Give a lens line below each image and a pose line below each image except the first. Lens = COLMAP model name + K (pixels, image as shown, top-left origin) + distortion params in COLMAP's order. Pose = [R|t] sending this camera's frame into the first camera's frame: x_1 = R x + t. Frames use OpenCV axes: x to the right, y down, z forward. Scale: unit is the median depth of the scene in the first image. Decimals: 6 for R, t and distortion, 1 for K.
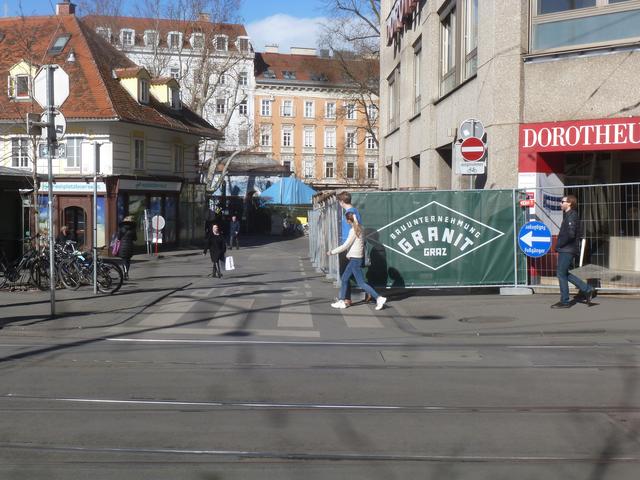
lens RADIAL K [[624.5, 0, 320.0], [0, 624.5, 240.0], [0, 0, 1]] dist [-0.000585, -0.002229]
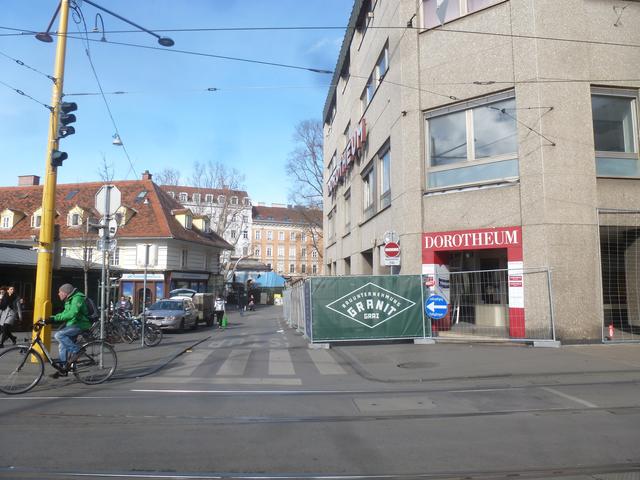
lens RADIAL K [[491.4, 0, 336.0], [0, 491.4, 240.2], [0, 0, 1]] dist [-0.043693, 0.000361]
pose [[0.998046, 0.000787, 0.062484, 0.033390], [0.008092, 0.989874, -0.141715, 0.007244], [-0.061963, 0.141943, 0.987934, -0.280747]]
